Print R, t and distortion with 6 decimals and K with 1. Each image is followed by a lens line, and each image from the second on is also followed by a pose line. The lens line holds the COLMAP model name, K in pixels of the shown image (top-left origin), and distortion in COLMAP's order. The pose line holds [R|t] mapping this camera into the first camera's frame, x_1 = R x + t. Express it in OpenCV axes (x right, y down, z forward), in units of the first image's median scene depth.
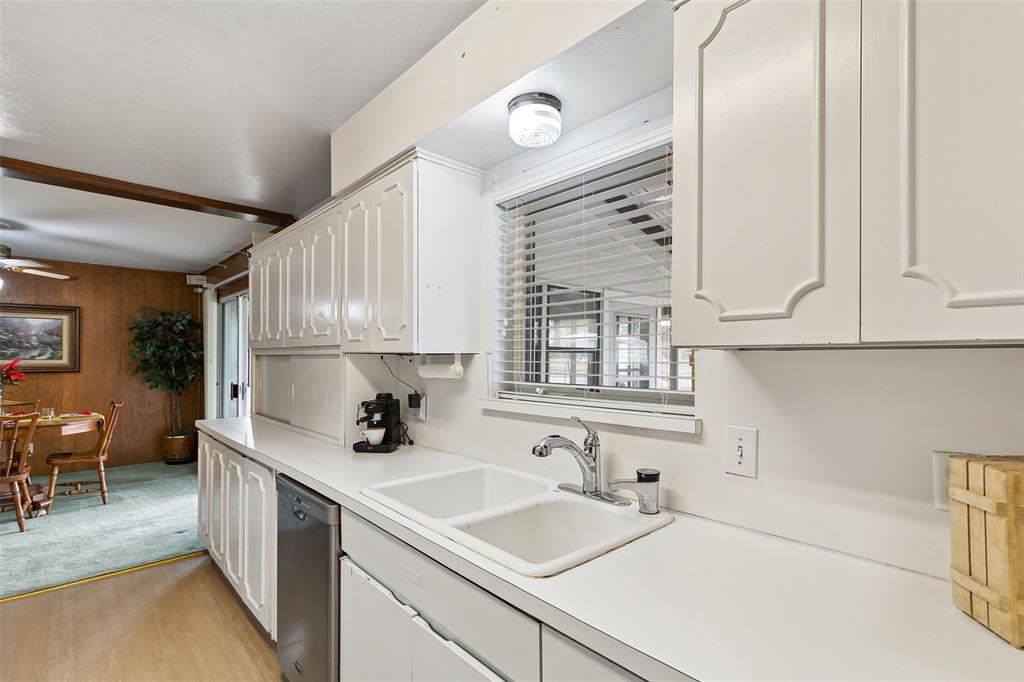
lens RADIAL K [[474.5, 0, 510.6], [0, 474.5, 348.6], [0, 0, 1]] dist [0.002631, -0.000383]
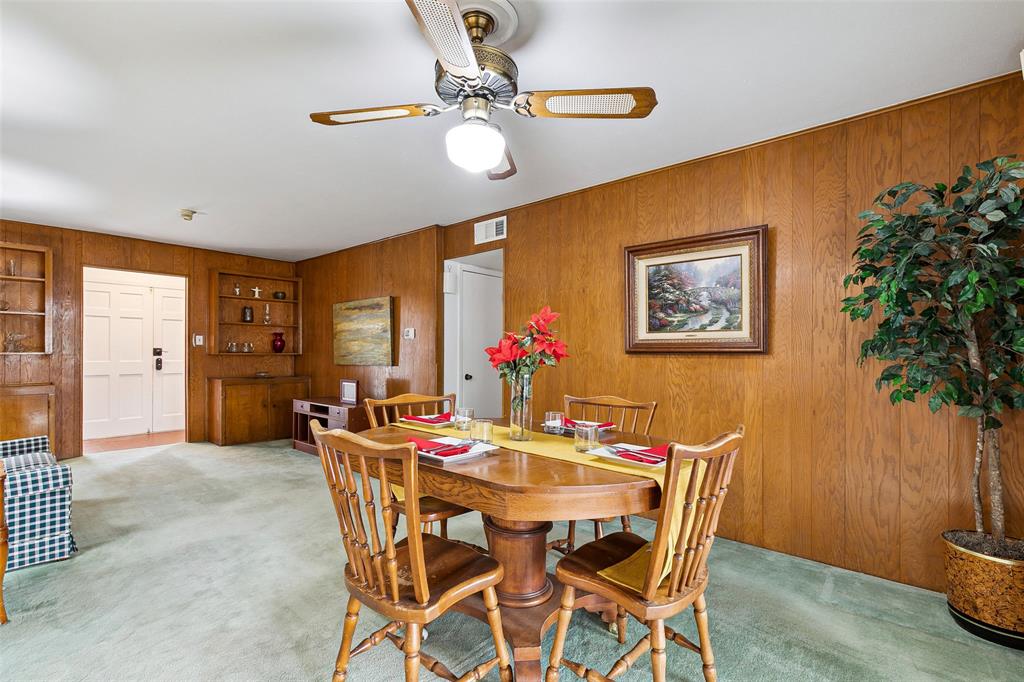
lens RADIAL K [[474.5, 0, 516.6], [0, 474.5, 355.8], [0, 0, 1]] dist [0.002631, -0.000383]
pose [[0.111514, 0.001168, -0.993762, -0.434470], [0.005493, 0.999983, 0.001792, 0.048756], [0.993748, -0.005659, 0.111506, 0.677887]]
